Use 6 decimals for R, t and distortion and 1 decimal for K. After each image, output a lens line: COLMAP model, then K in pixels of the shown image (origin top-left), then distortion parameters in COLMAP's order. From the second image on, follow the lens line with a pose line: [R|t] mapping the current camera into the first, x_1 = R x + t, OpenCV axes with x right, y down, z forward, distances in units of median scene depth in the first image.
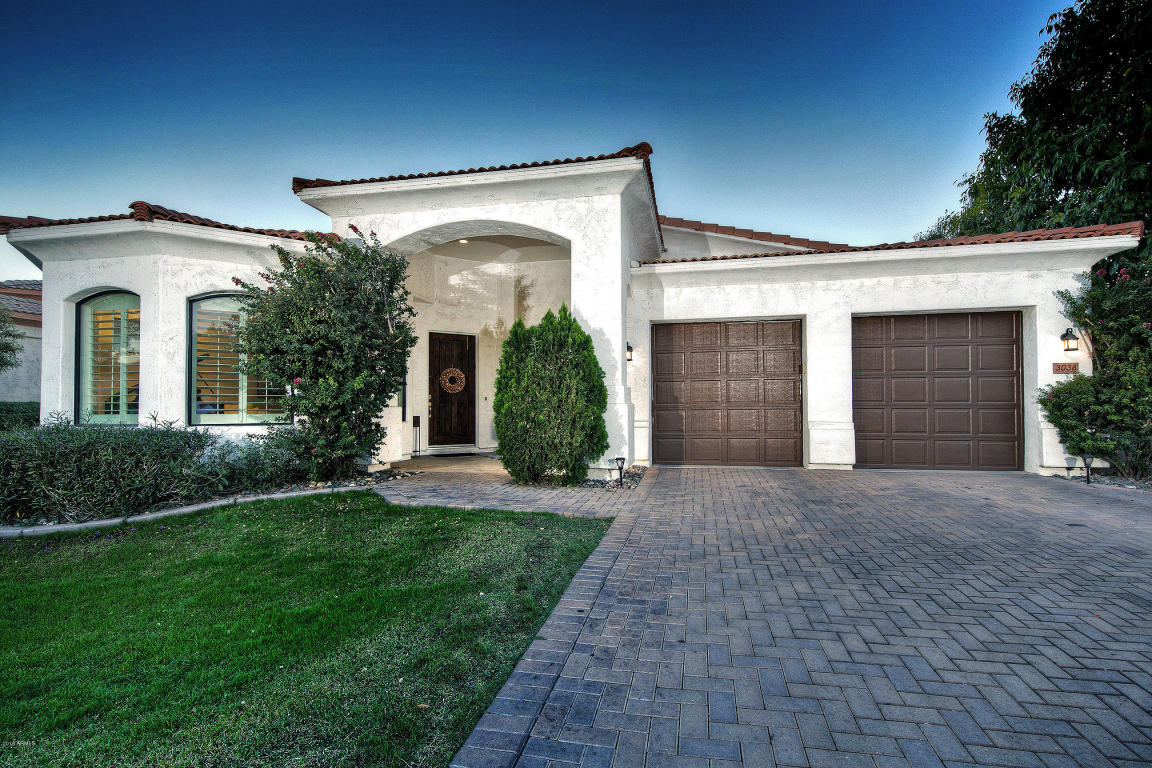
lens RADIAL K [[531.8, 0, 578.4], [0, 531.8, 388.2], [0, 0, 1]] dist [0.009090, -0.000099]
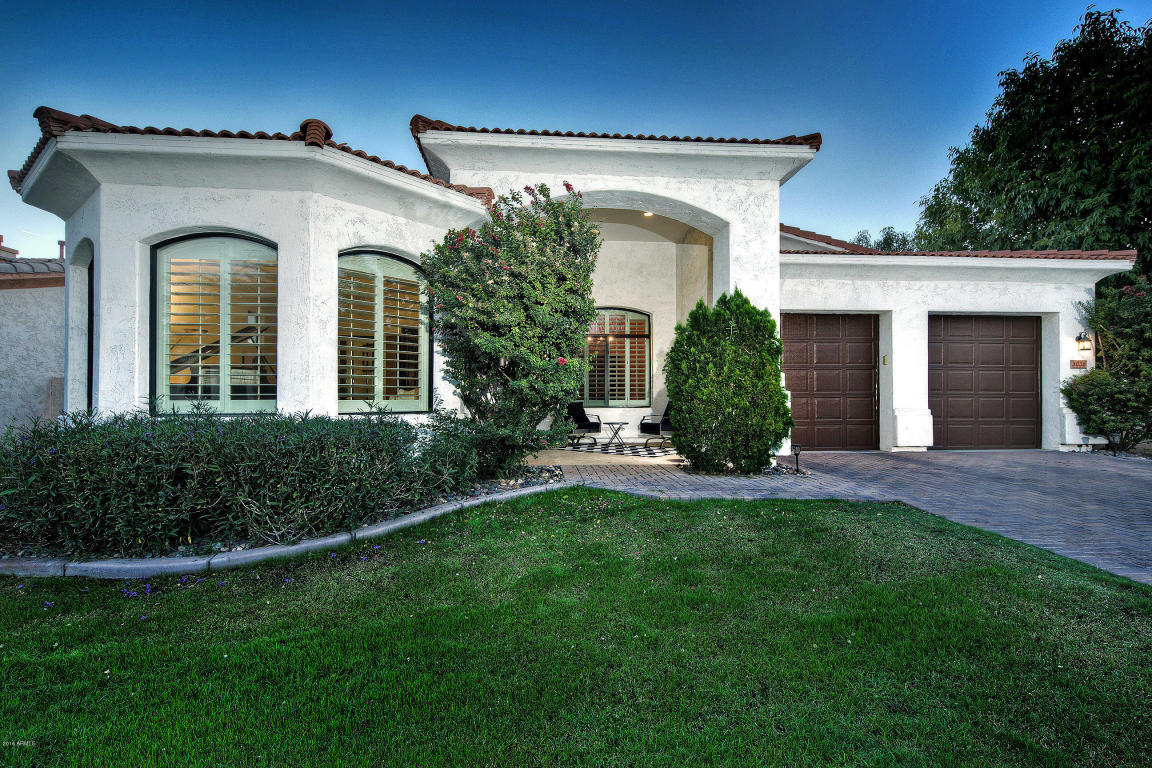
lens RADIAL K [[542.6, 0, 576.0], [0, 542.6, 384.0], [0, 0, 1]] dist [0.010735, 0.000266]
pose [[0.958136, 0.010675, 0.286116, -0.564432], [-0.014821, 0.999814, 0.012326, 0.009330], [-0.285931, -0.016050, 0.958116, 0.121738]]
